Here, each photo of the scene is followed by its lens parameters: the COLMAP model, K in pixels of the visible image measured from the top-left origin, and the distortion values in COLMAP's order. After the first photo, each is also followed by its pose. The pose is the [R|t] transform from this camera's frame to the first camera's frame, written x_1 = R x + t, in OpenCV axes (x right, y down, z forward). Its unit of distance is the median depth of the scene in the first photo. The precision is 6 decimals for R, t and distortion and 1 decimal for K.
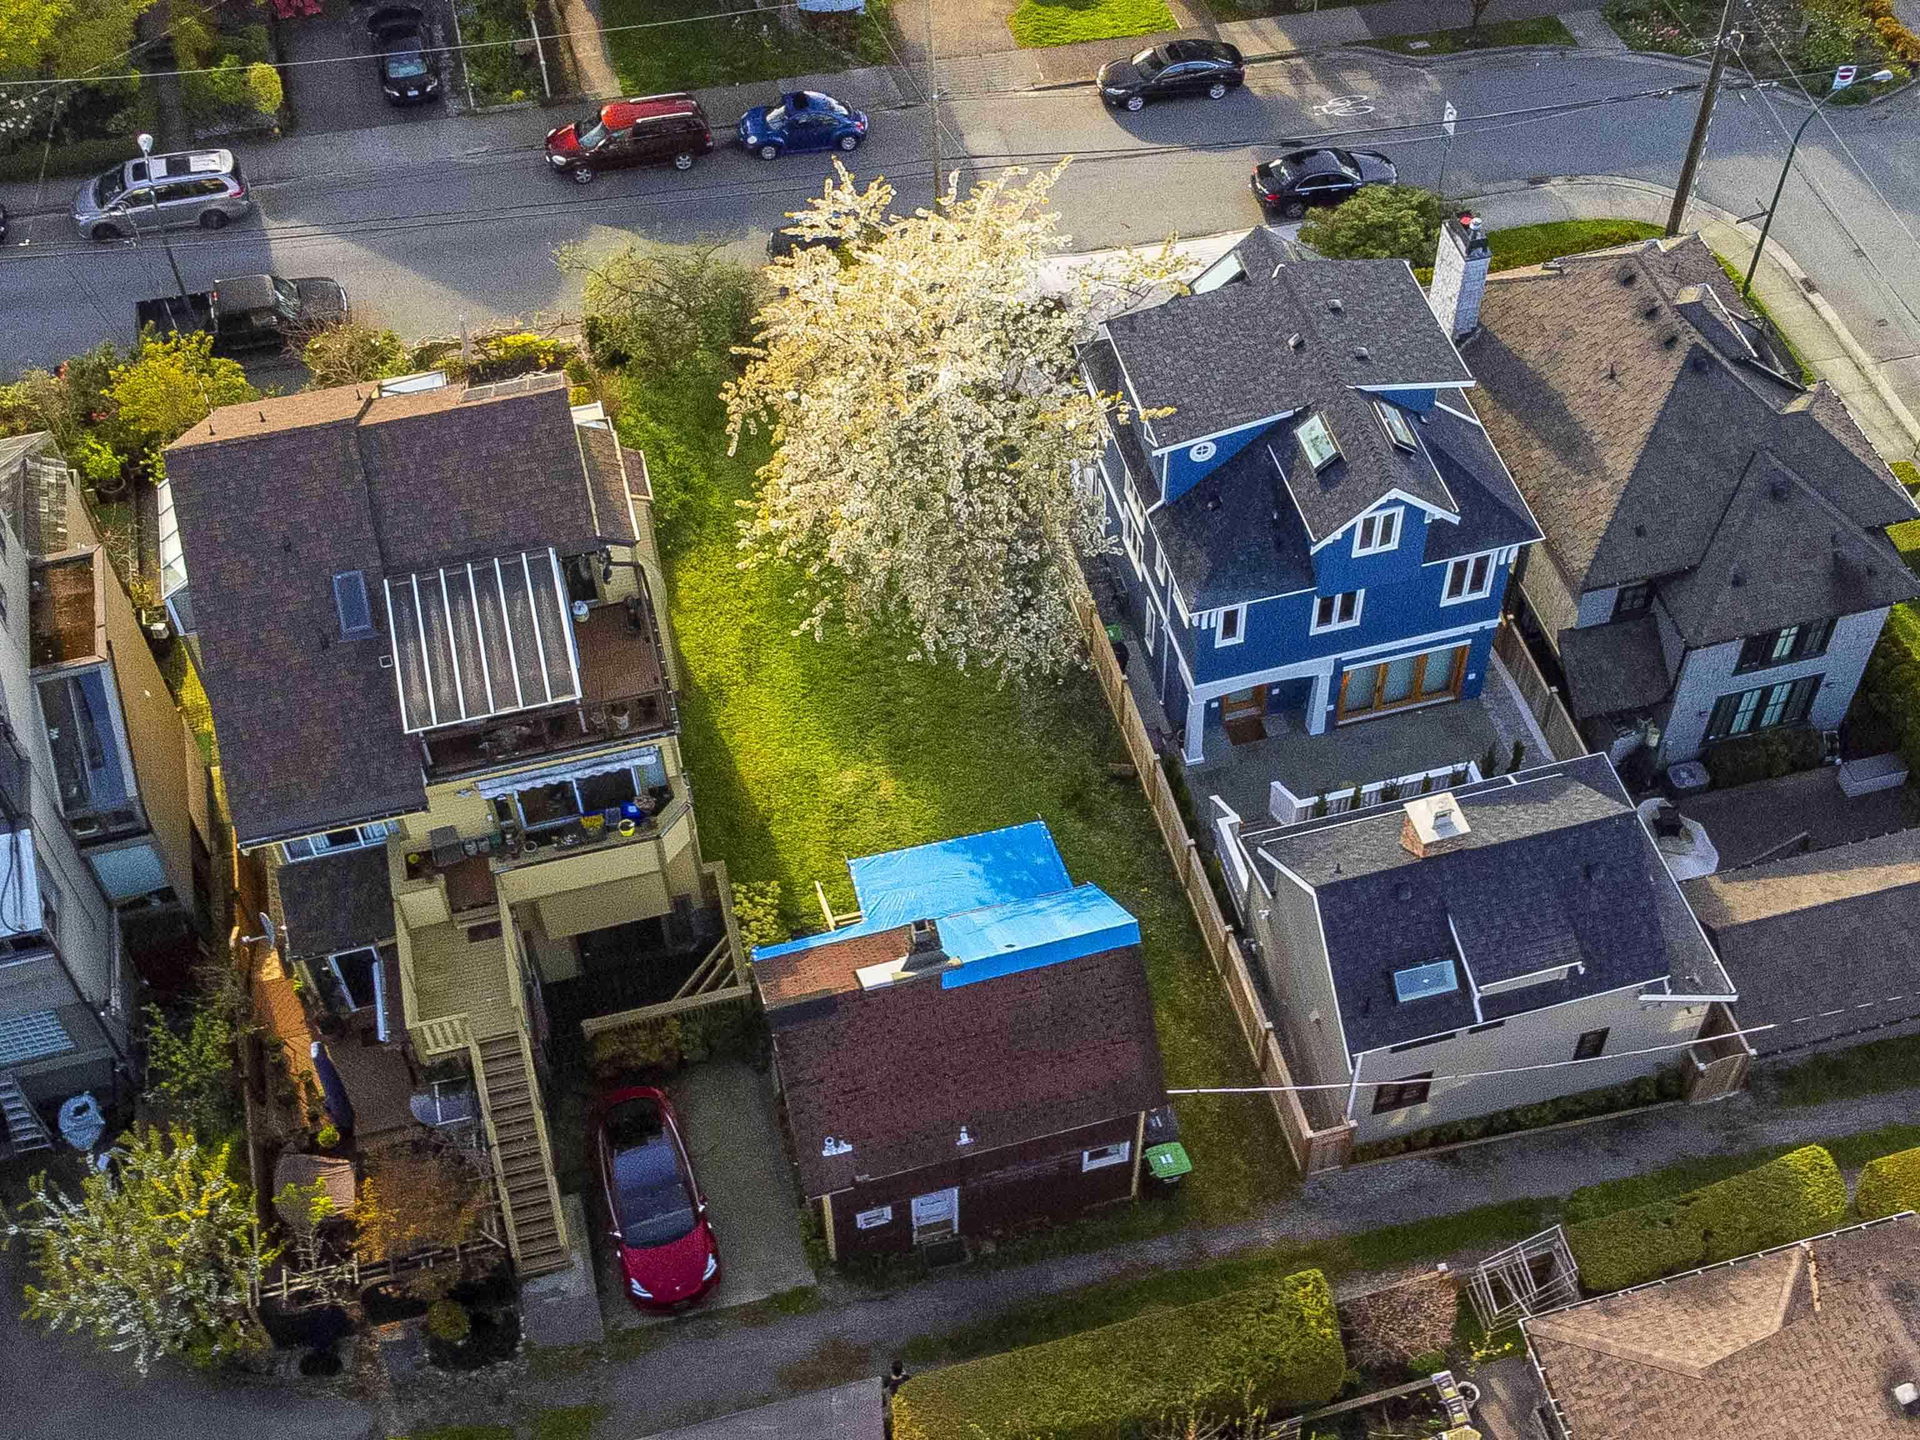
lens RADIAL K [[1987.6, 0, 964.2], [0, 1987.6, 698.0], [0, 0, 1]] dist [0.127486, -0.279403]
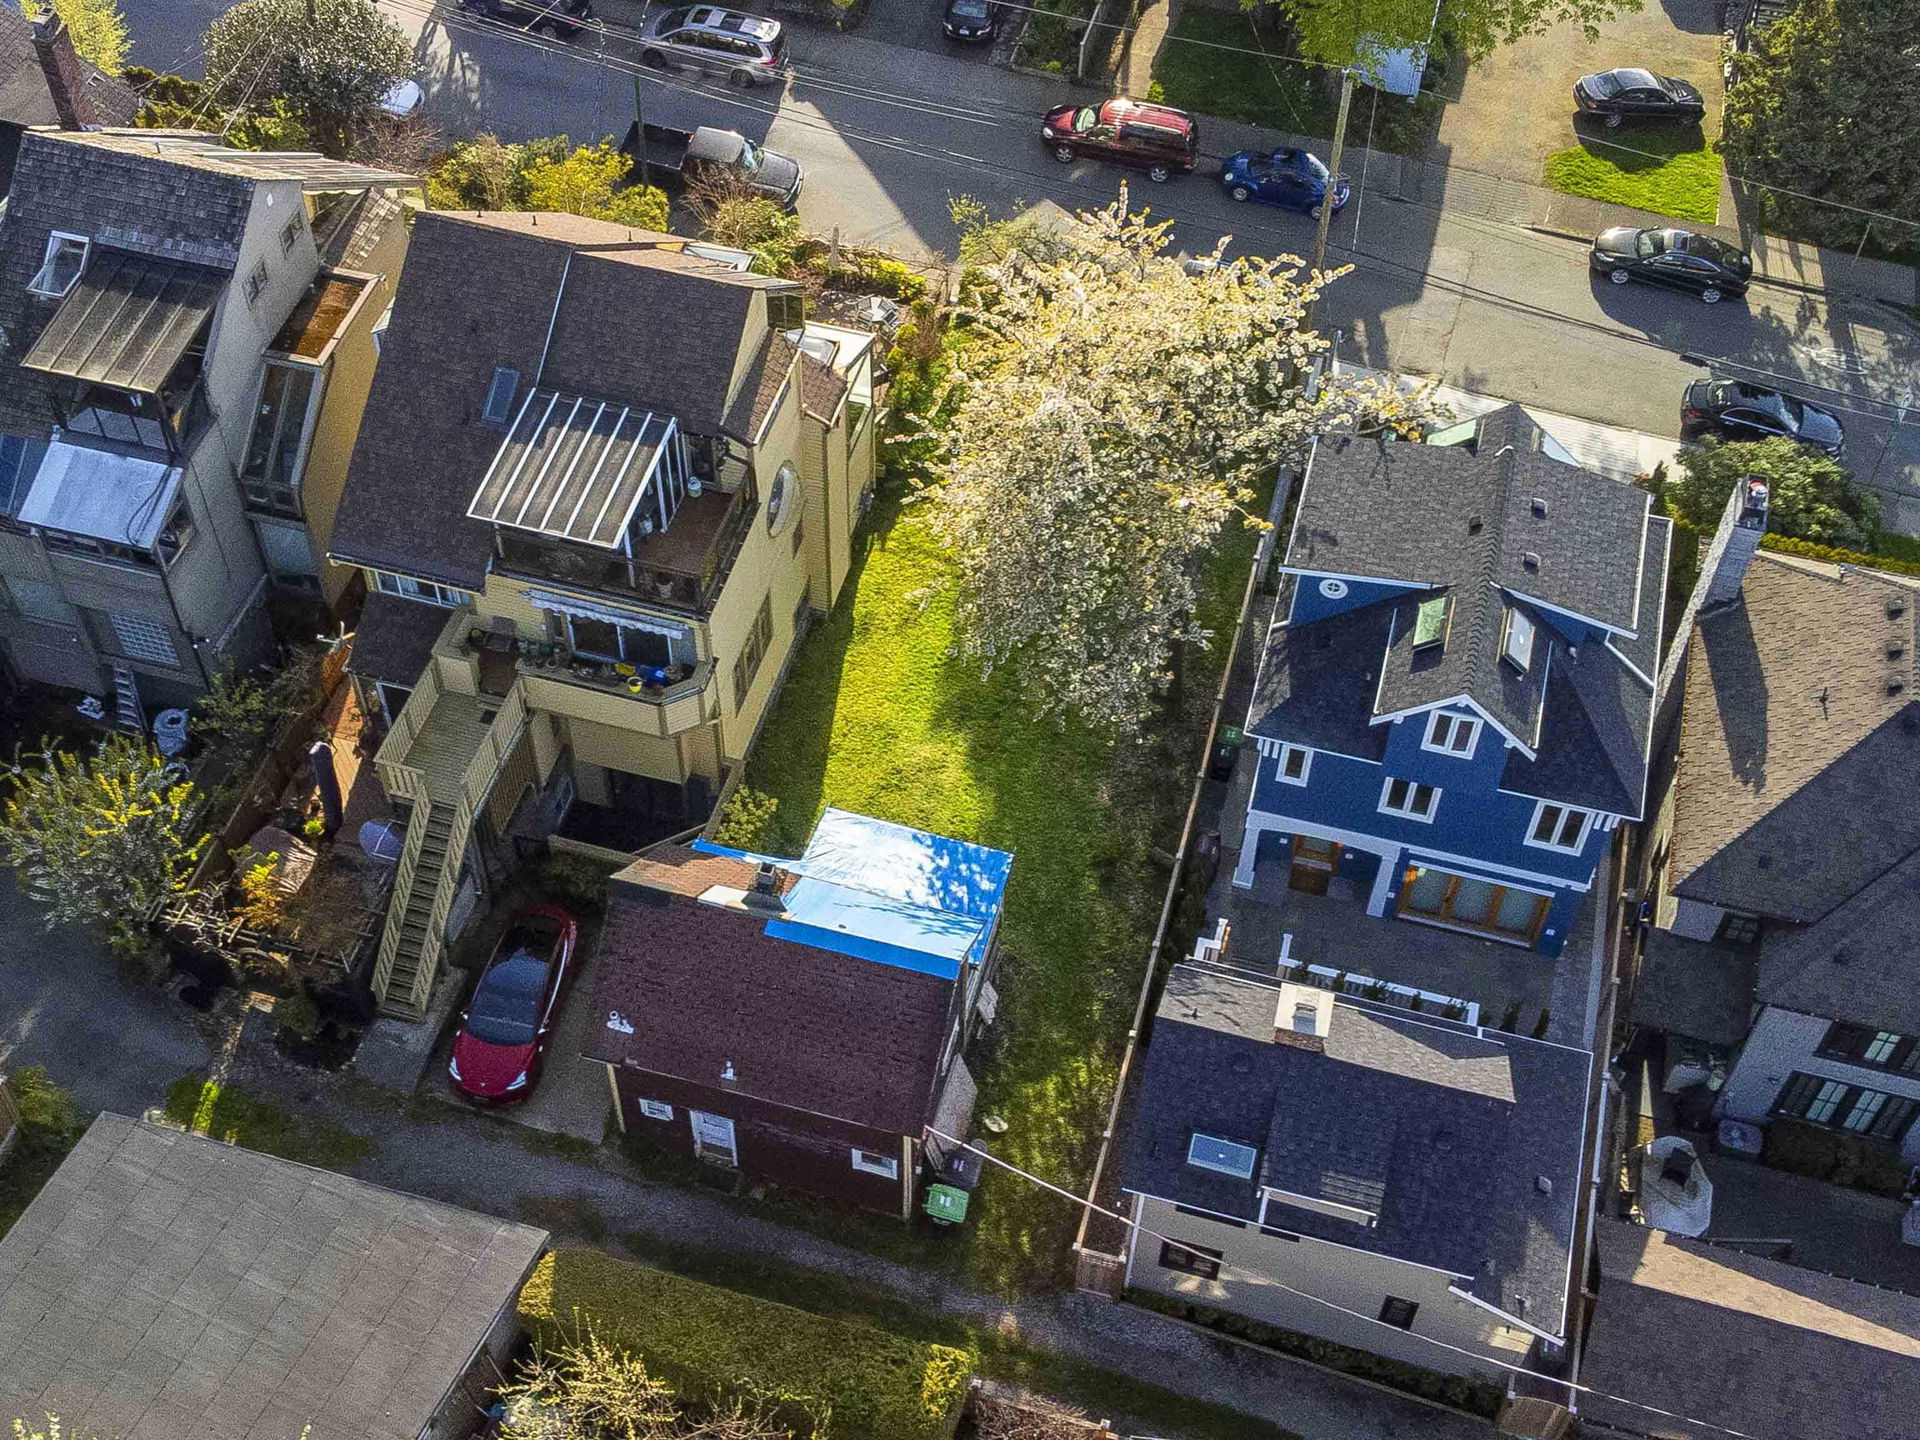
lens RADIAL K [[1941.1, 0, 960.0], [0, 1941.1, 720.0], [0, 0, 1]] dist [0.139381, -0.322629]
pose [[0.869178, 0.411733, -0.273872, 0.247520], [-0.412146, 0.909213, 0.058877, -0.045727], [0.273250, 0.061701, 0.959962, 0.036356]]
